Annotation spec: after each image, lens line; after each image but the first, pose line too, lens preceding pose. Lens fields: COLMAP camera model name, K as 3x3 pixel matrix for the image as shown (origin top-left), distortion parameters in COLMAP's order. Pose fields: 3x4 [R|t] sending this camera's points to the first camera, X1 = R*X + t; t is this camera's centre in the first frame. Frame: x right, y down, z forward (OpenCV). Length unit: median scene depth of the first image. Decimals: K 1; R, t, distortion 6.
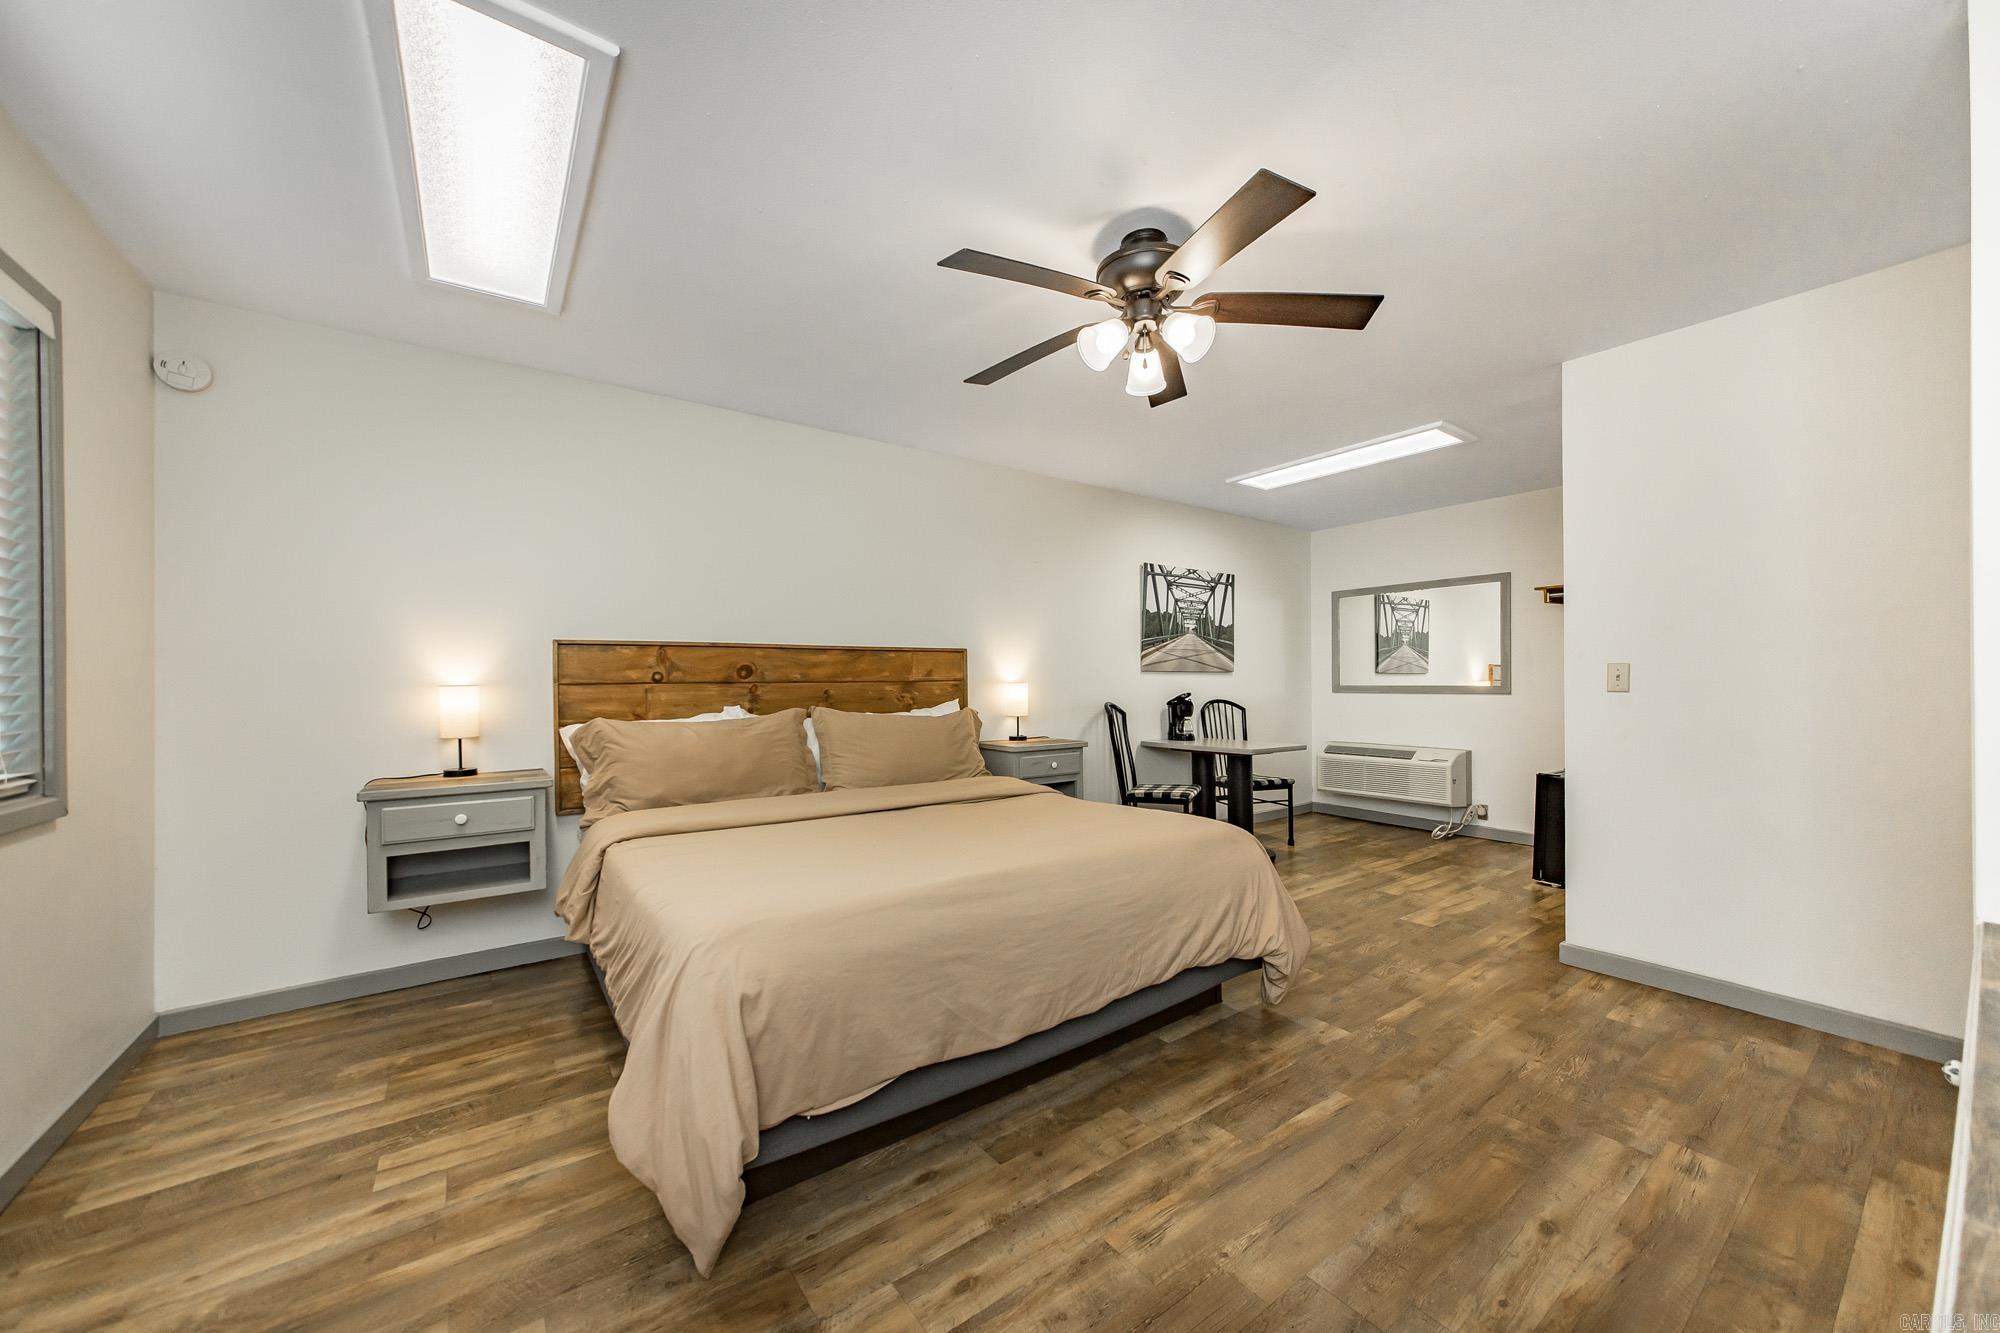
lens RADIAL K [[707.4, 0, 999.5], [0, 707.4, 682.4], [0, 0, 1]] dist [-0.001275, 0.001675]
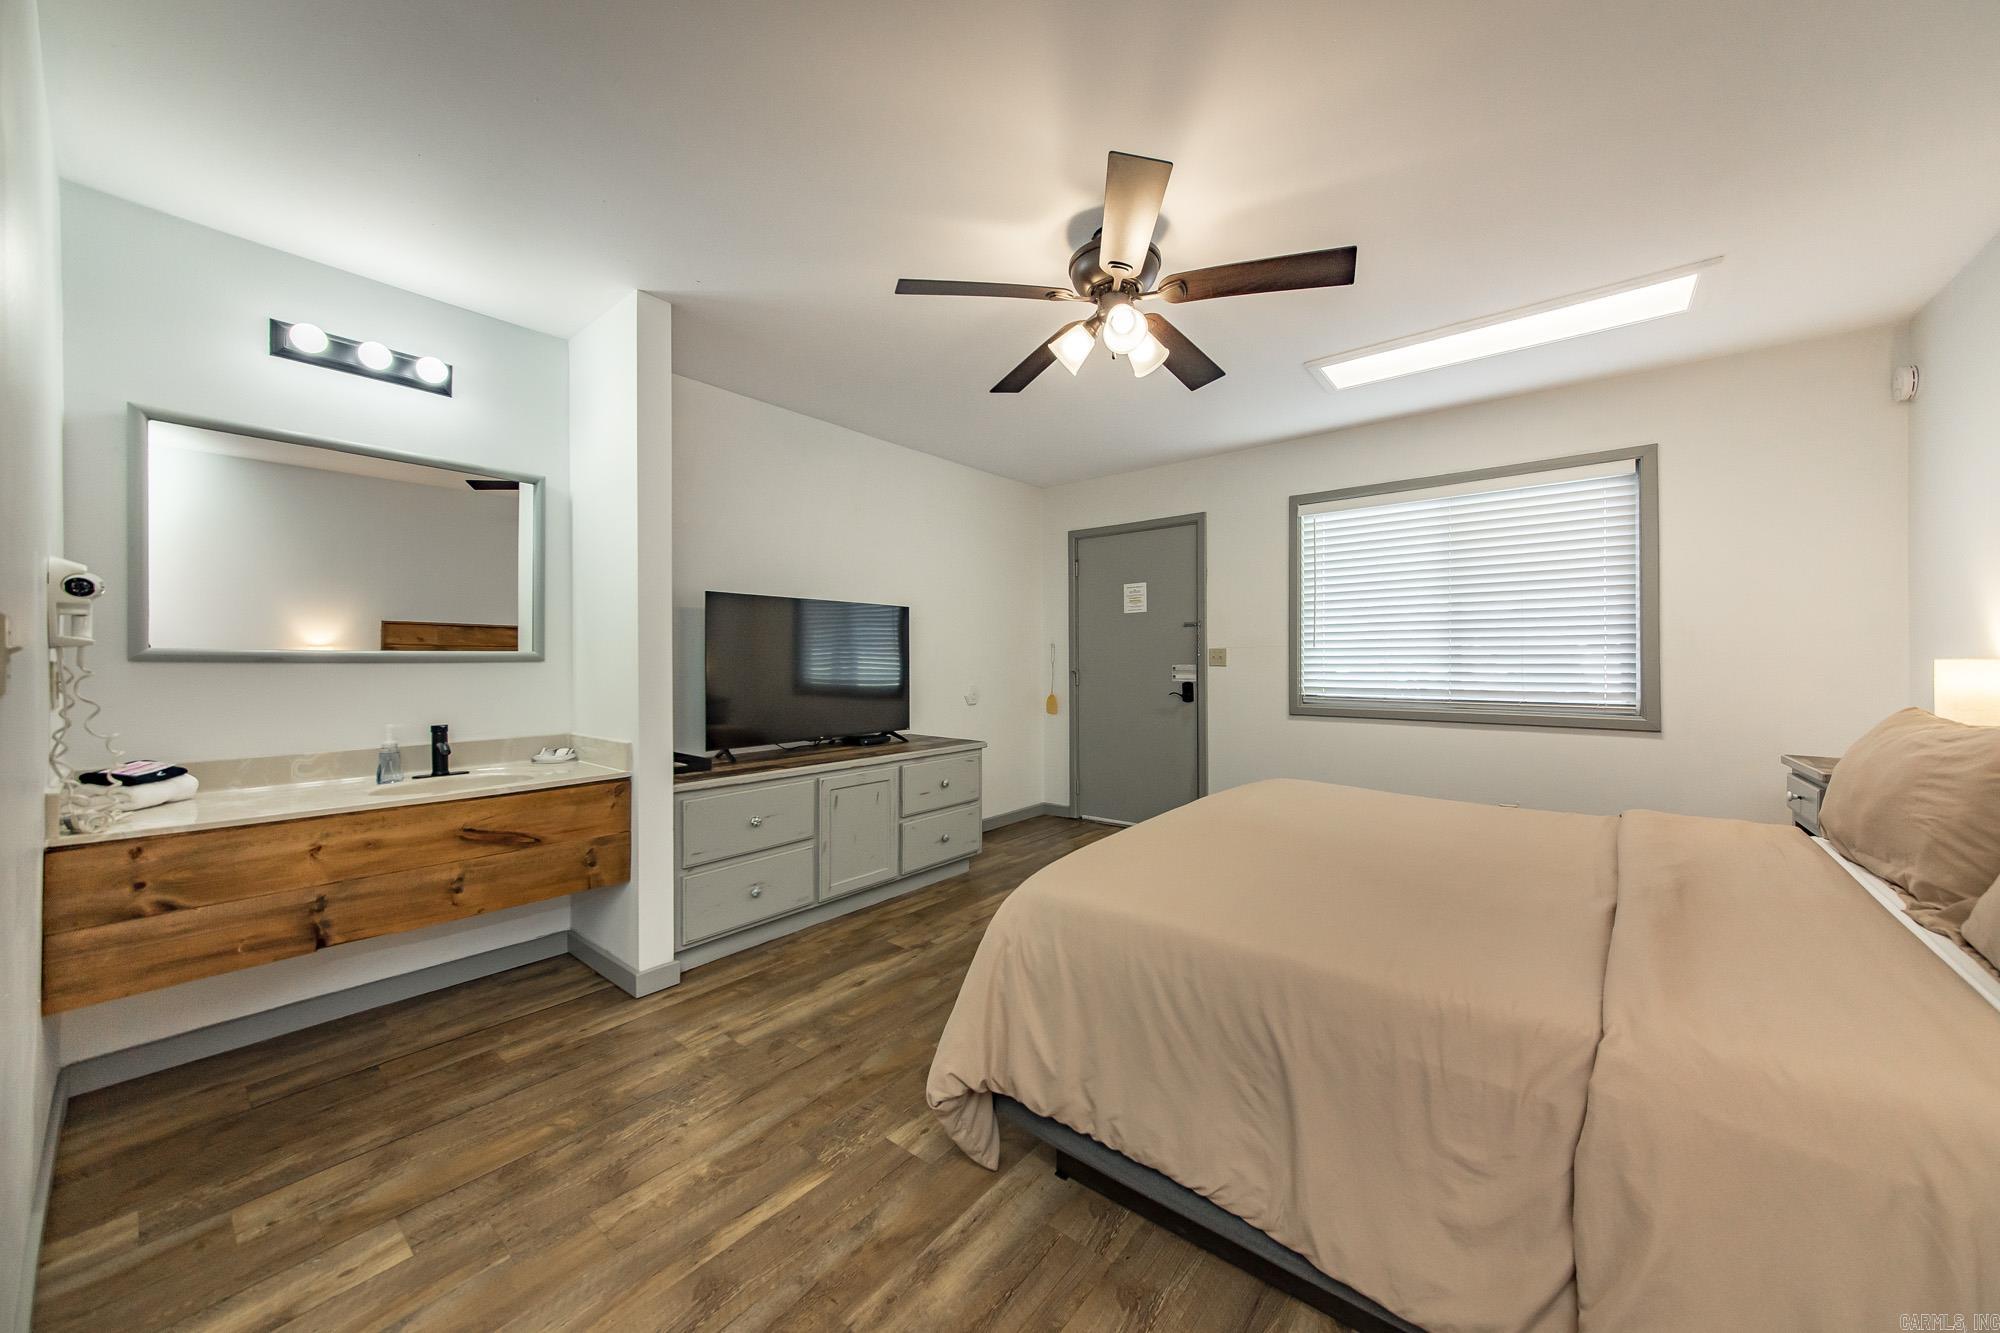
lens RADIAL K [[707.4, 0, 988.3], [0, 707.4, 665.8], [0, 0, 1]] dist [-0.001275, 0.001675]
pose [[-0.966495, 0.008050, -0.256559, 0.572316], [0.008947, 0.999957, -0.002326, 0.009624], [0.256529, -0.004544, -0.966526, 1.720493]]
